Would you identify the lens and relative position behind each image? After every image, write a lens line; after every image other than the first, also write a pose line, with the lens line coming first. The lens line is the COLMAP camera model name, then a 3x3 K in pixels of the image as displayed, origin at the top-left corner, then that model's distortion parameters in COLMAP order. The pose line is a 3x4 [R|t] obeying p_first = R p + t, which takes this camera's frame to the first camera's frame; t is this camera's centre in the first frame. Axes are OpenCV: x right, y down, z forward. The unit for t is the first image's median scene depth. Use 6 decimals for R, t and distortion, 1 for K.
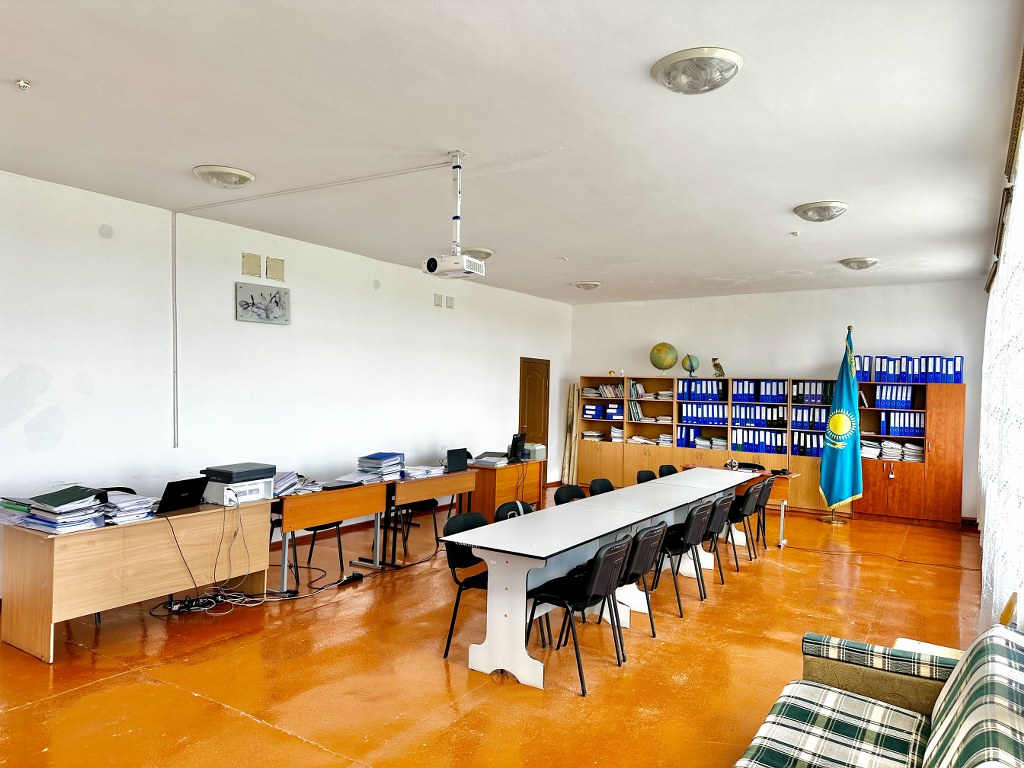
lens RADIAL K [[723.8, 0, 505.7], [0, 723.8, 391.6], [0, 0, 1]] dist [0.040946, -0.015043]
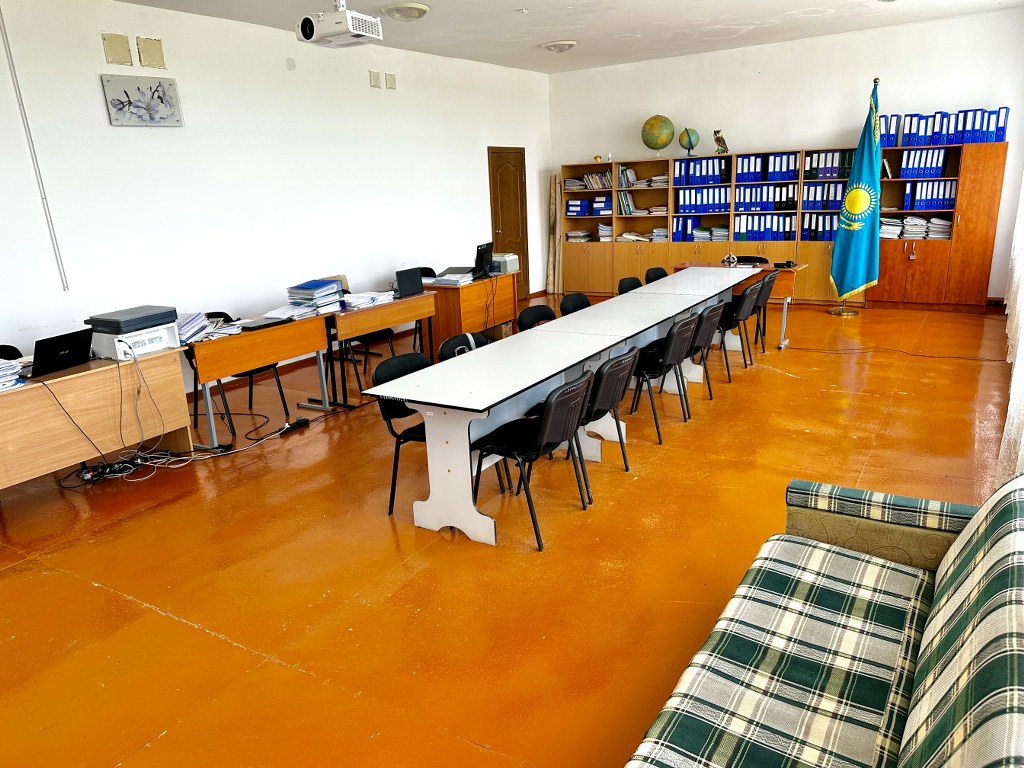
lens RADIAL K [[757.3, 0, 502.9], [0, 757.3, 401.6], [0, 0, 1]] dist [0.089186, -0.100225]
pose [[0.997518, -0.069625, -0.010455, 0.050636], [0.069848, 0.959981, 0.271215, -0.006693], [-0.008847, -0.271272, 0.962462, 0.097486]]
